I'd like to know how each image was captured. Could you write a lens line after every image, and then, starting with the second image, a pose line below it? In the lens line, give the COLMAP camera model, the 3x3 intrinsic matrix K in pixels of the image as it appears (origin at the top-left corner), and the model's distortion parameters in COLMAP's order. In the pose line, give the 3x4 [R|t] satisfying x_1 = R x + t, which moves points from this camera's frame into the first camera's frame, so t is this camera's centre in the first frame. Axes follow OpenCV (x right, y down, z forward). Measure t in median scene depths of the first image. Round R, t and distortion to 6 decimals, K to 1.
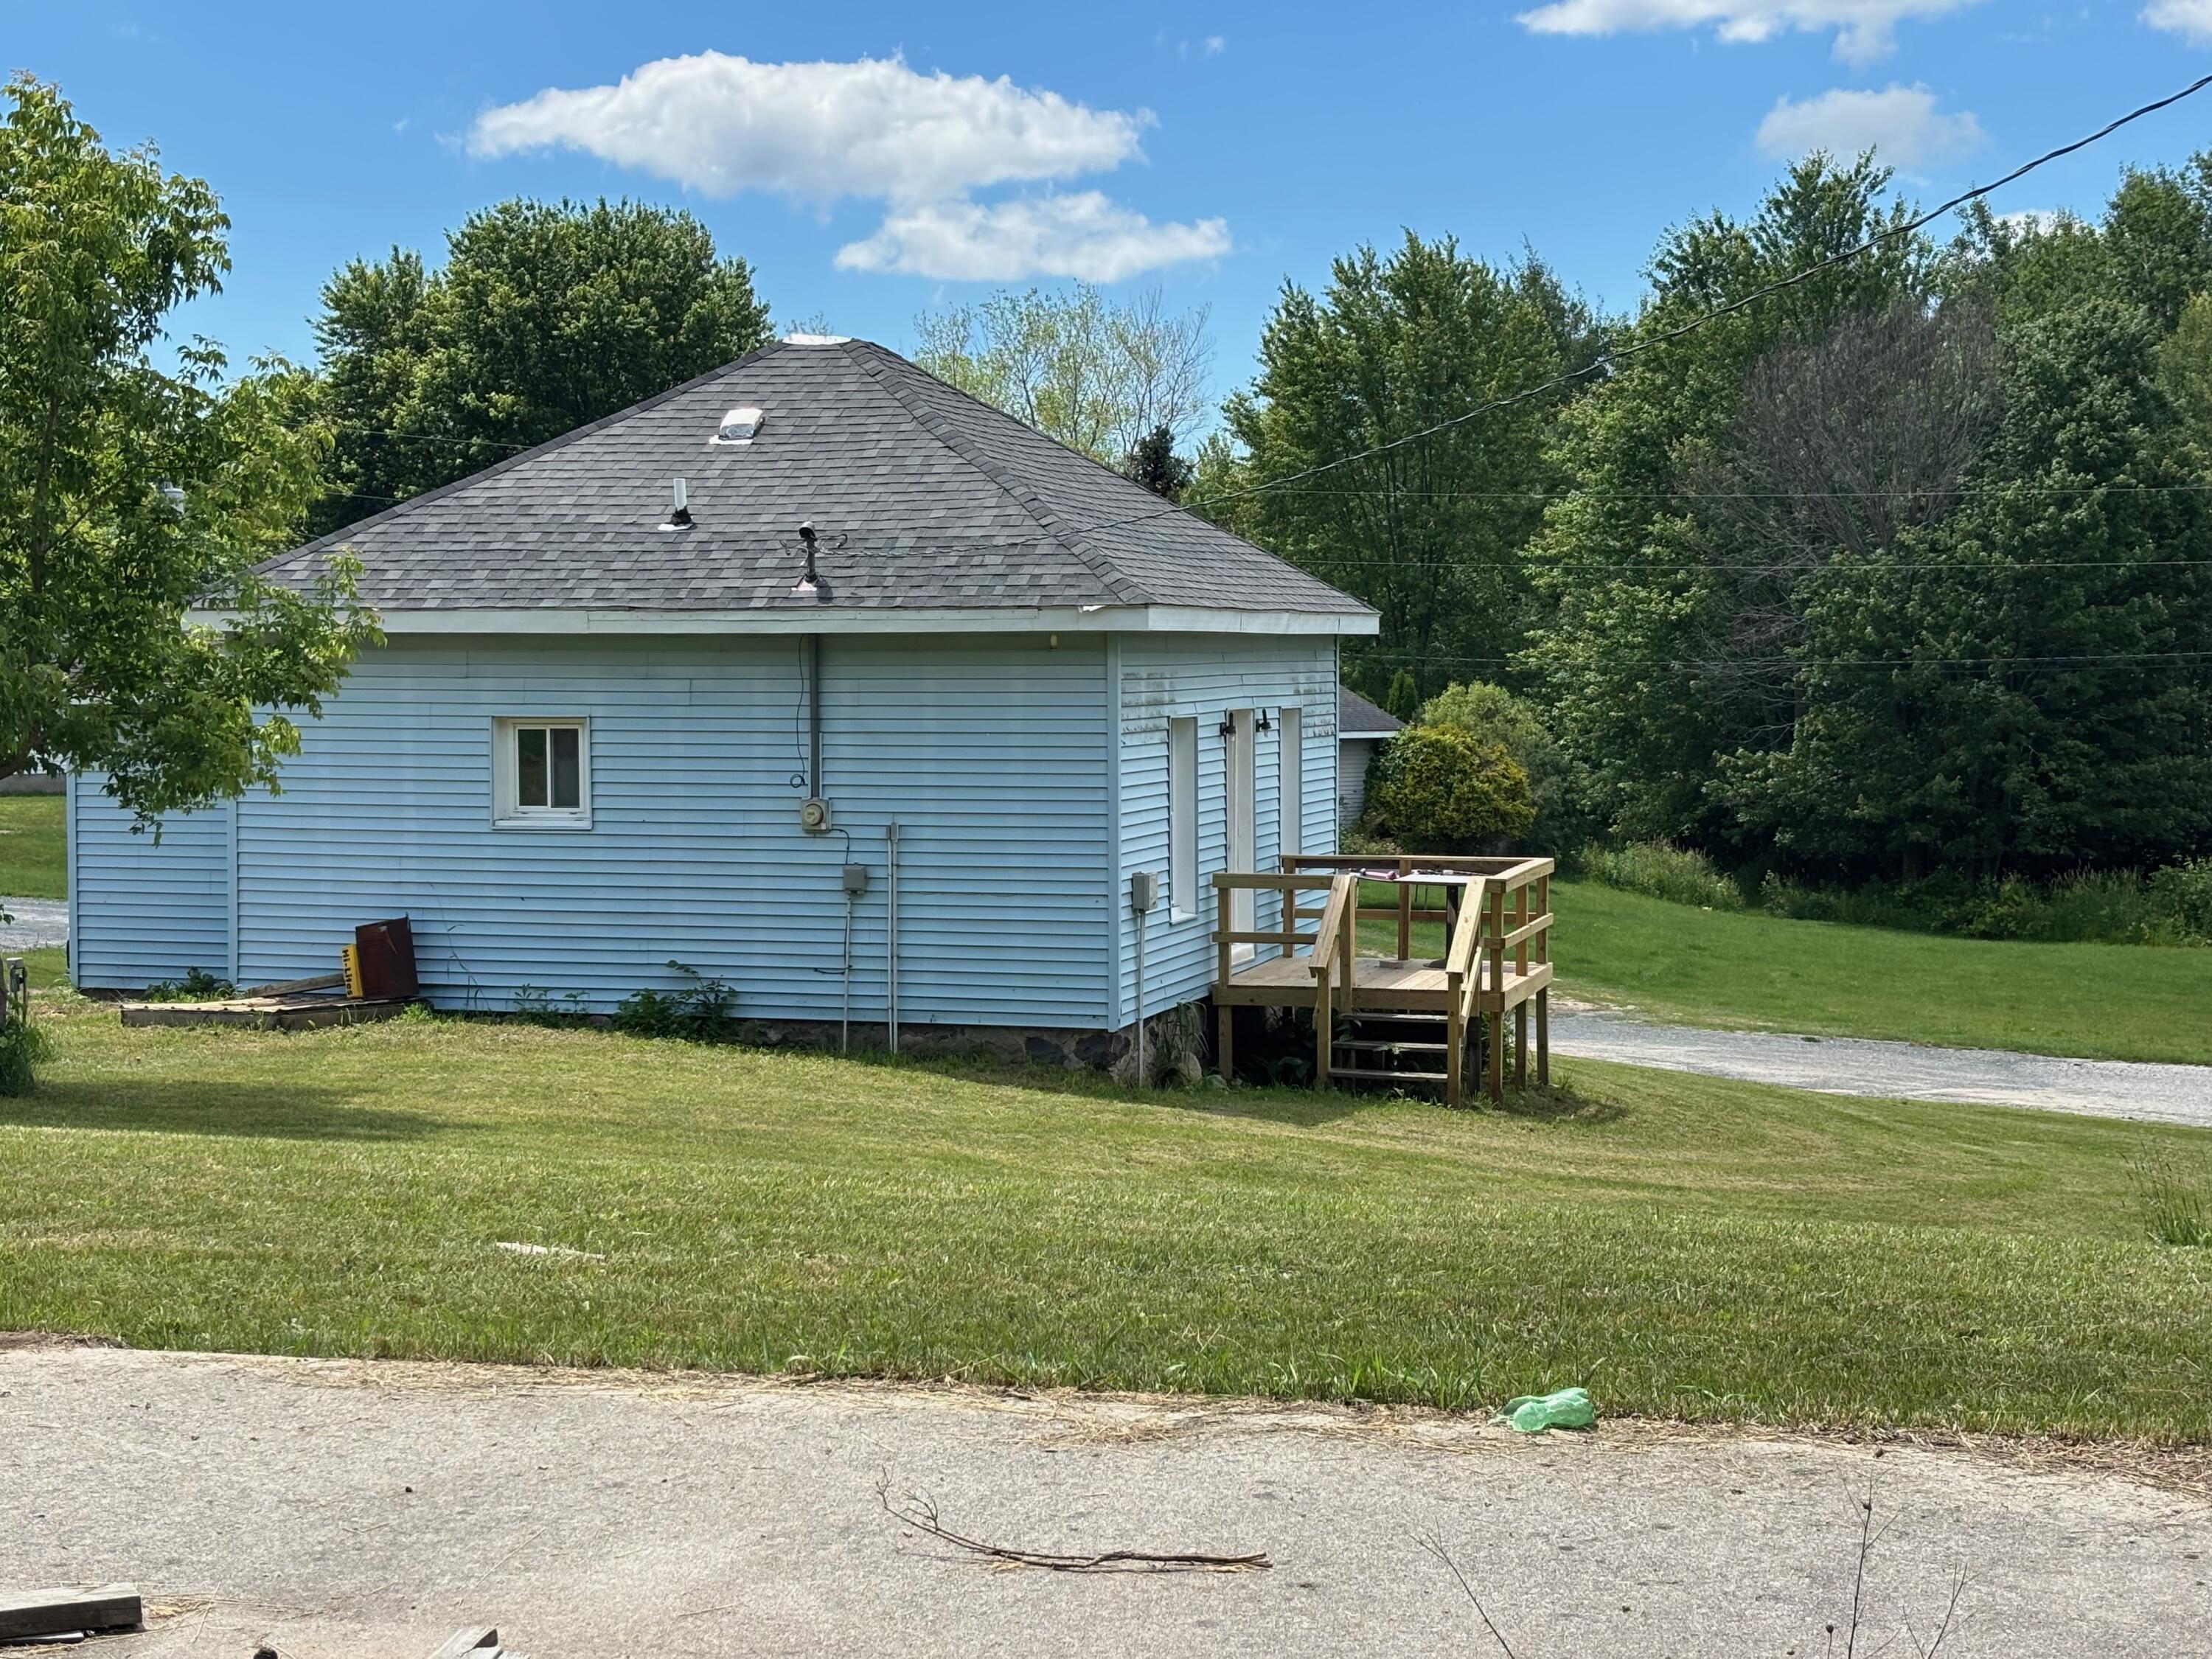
lens RADIAL K [[3363.2, 0, 1115.7], [0, 3363.2, 832.8], [0, 0, 1]] dist [0.127751, 0.000000]
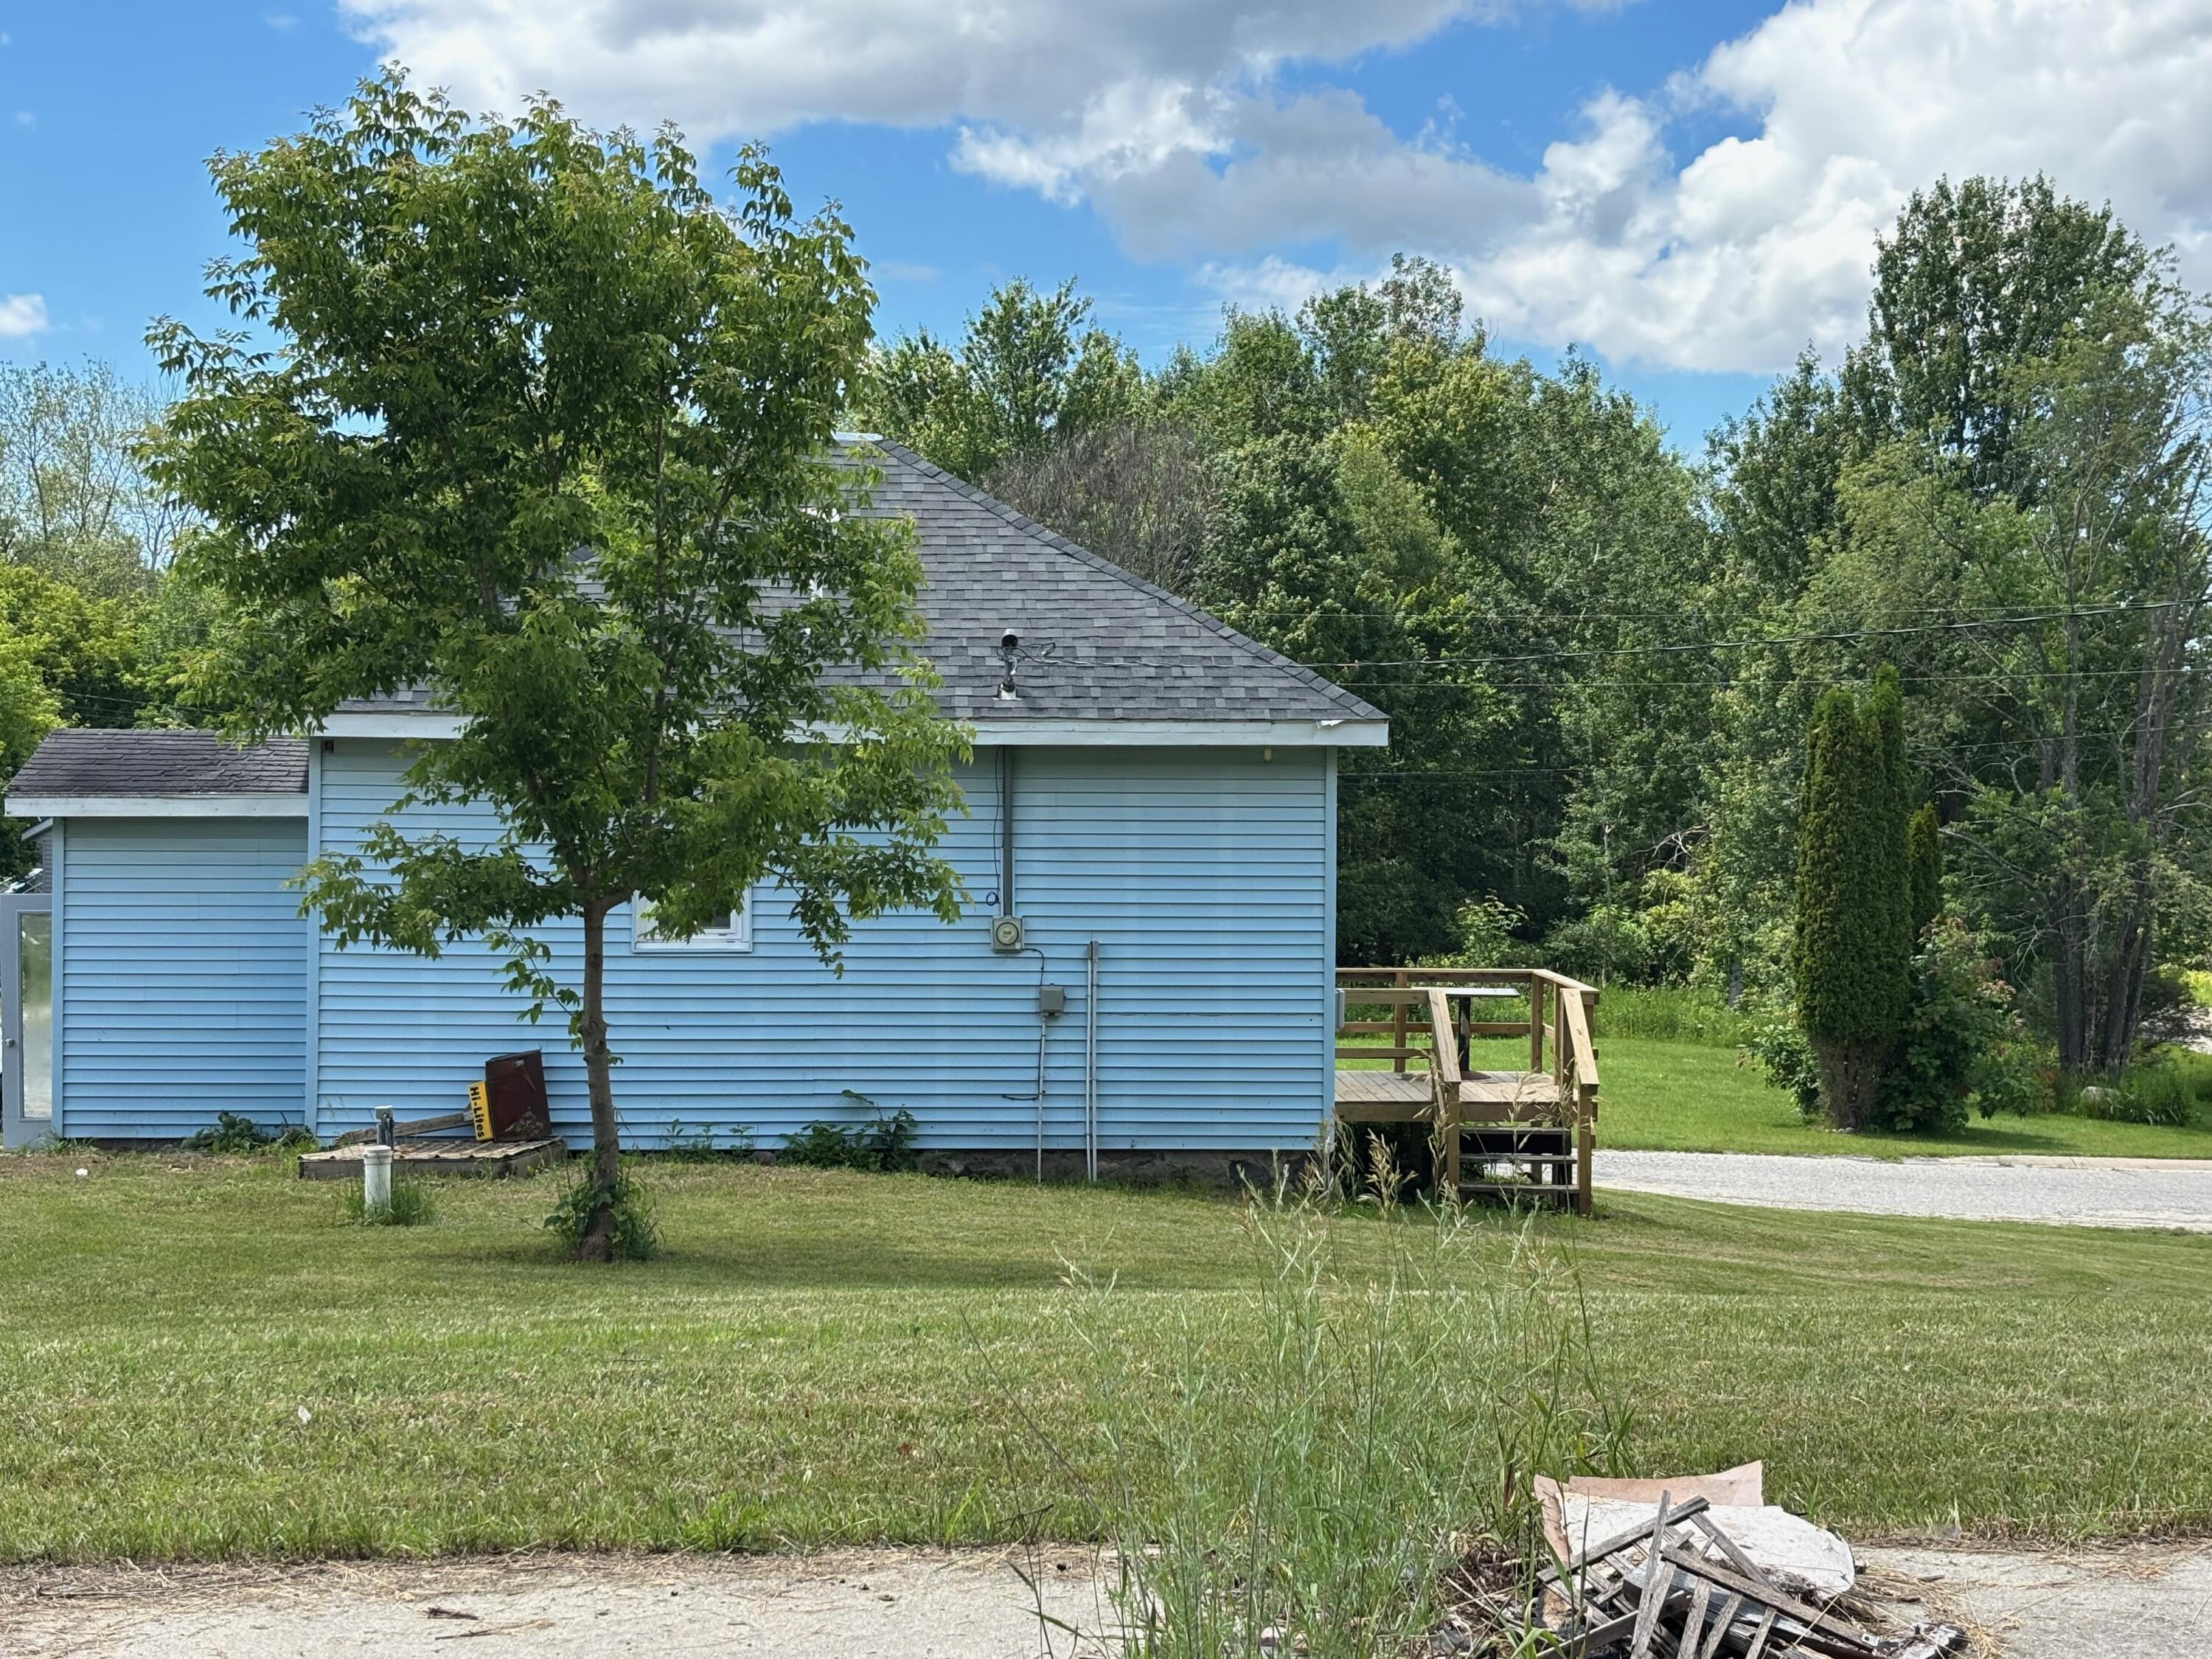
lens RADIAL K [[3363.2, 0, 1093.1], [0, 3363.2, 841.7], [0, 0, 1]] dist [0.127751, 0.000000]
pose [[0.944428, 0.000020, 0.328719, -0.370330], [0.009044, 0.999620, -0.026045, -0.006261], [-0.328595, 0.027571, 0.944068, 0.085783]]
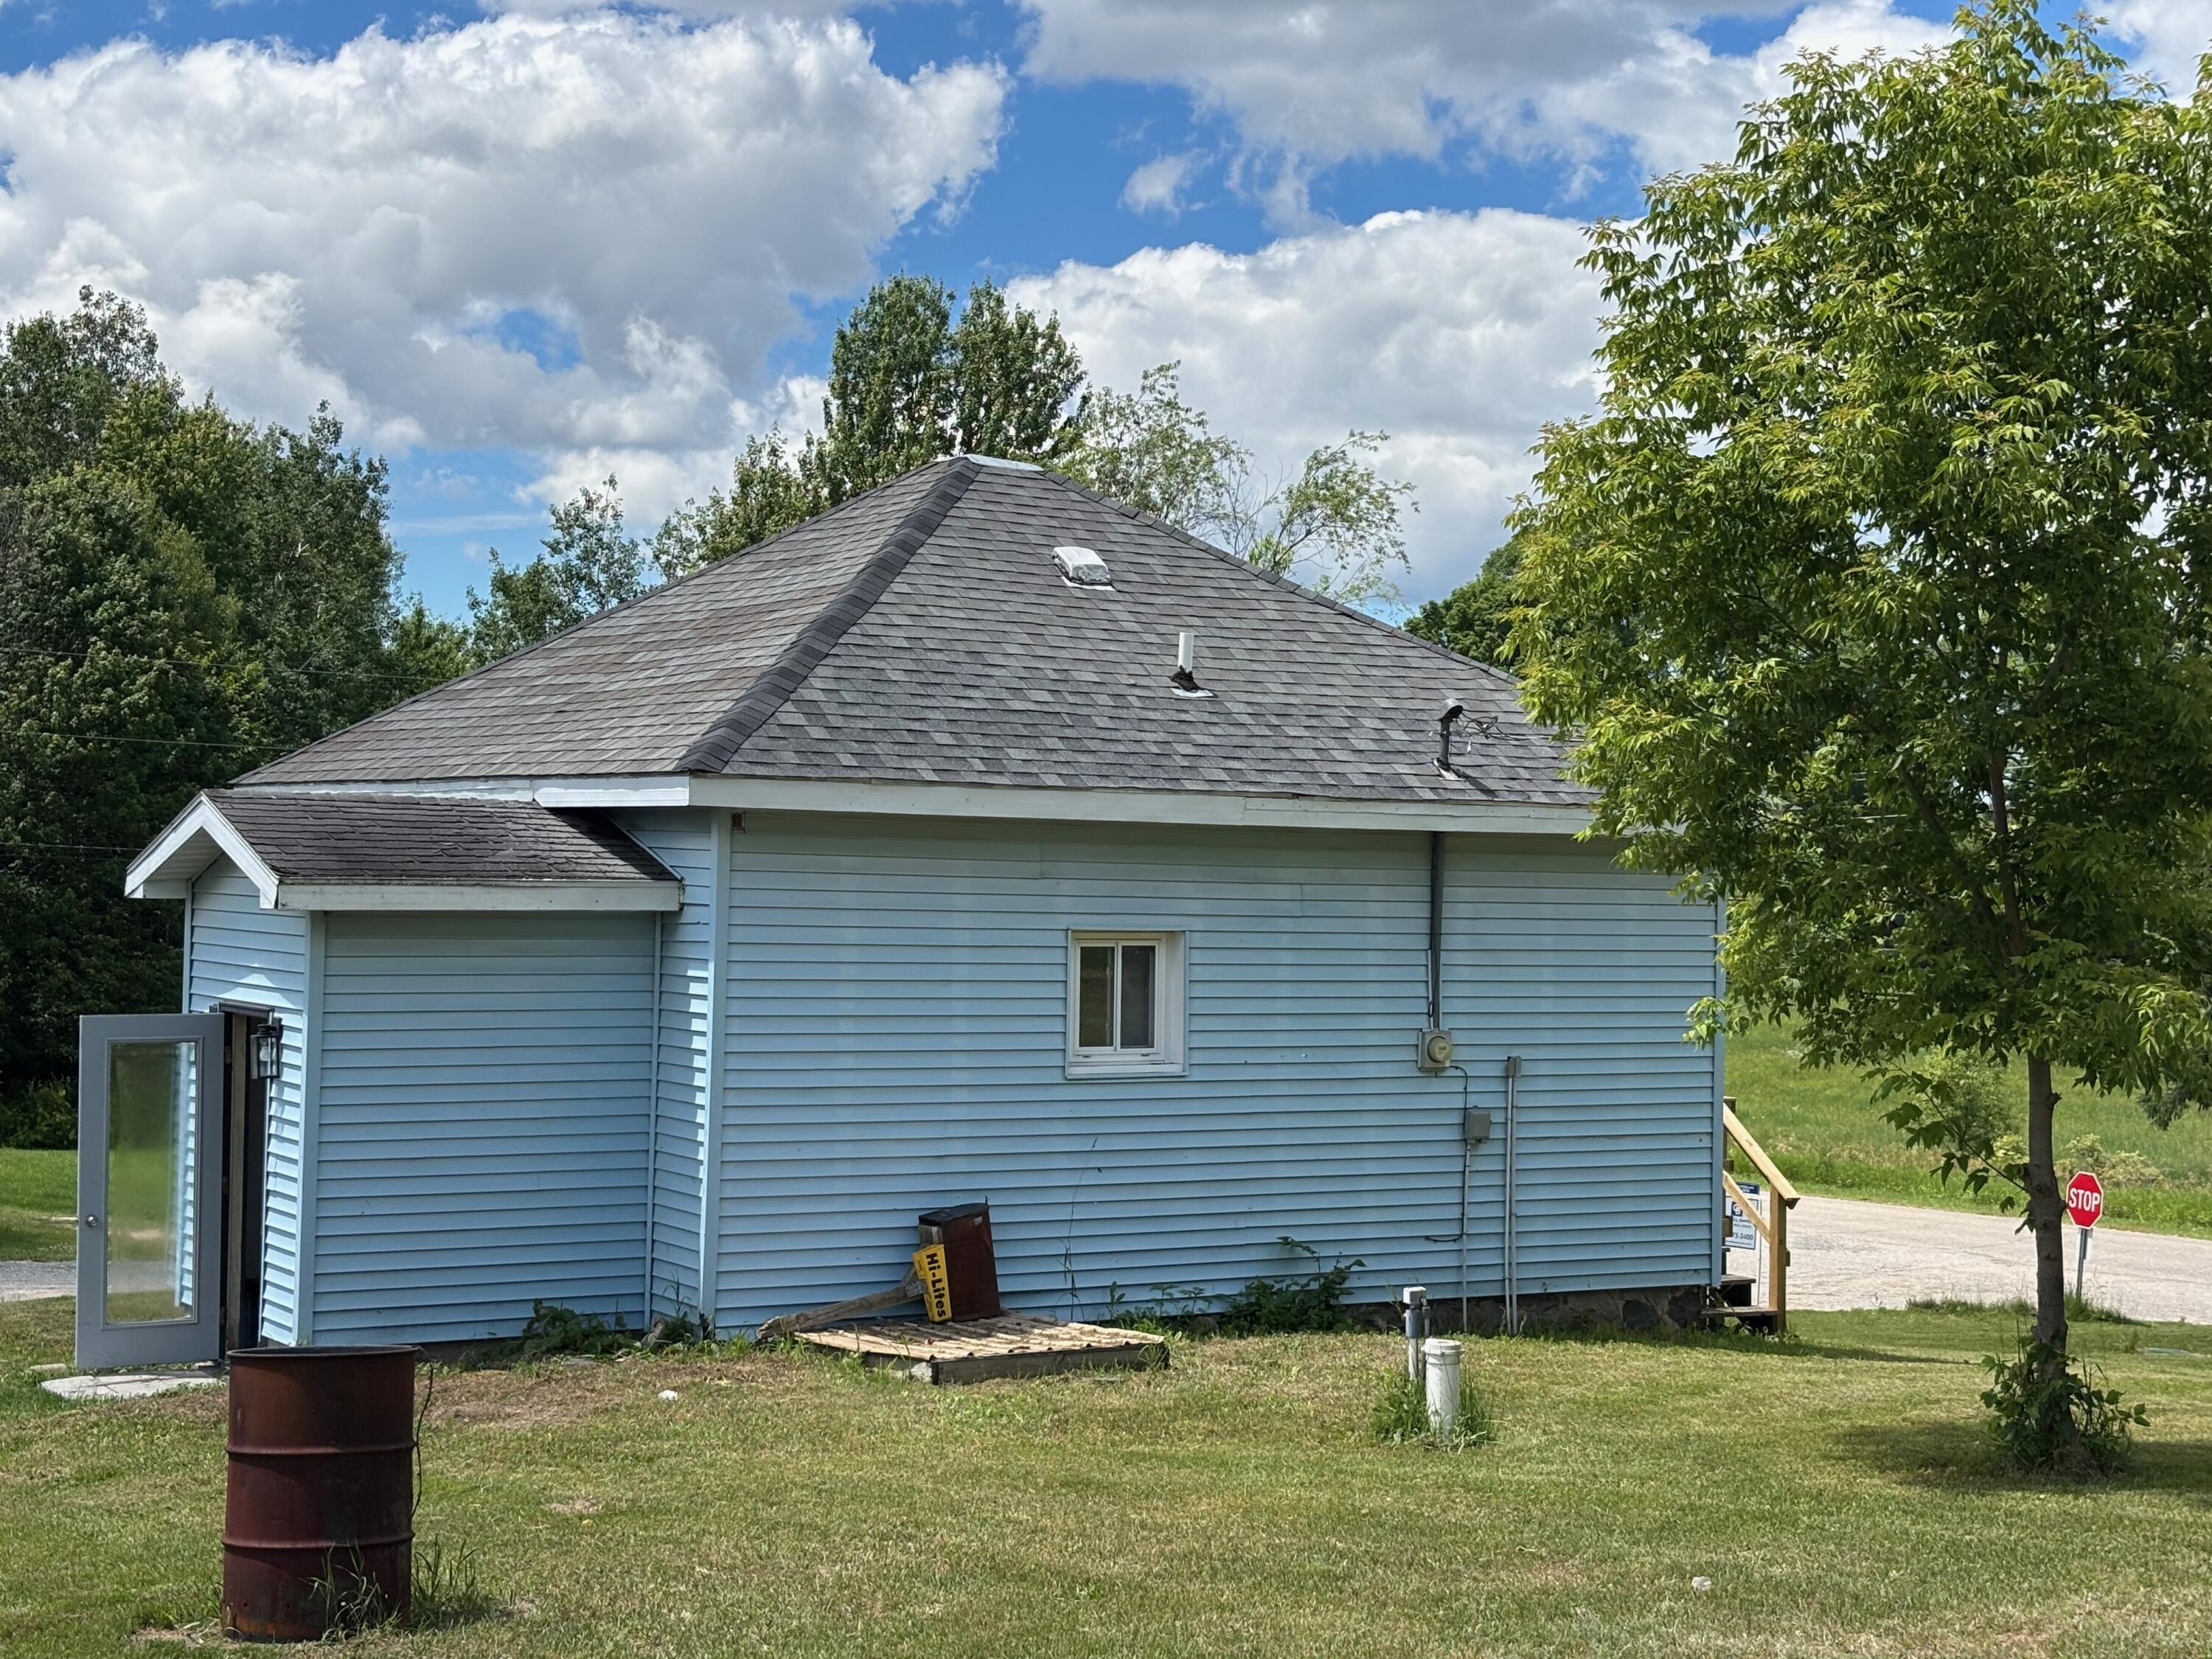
lens RADIAL K [[3363.2, 0, 1090.9], [0, 3363.2, 819.5], [0, 0, 1]] dist [0.127751, 0.000000]
pose [[0.666928, 0.025635, 0.744681, -0.745325], [0.017202, 0.998612, -0.049782, -0.021472], [-0.744924, 0.046011, 0.665561, 0.493931]]
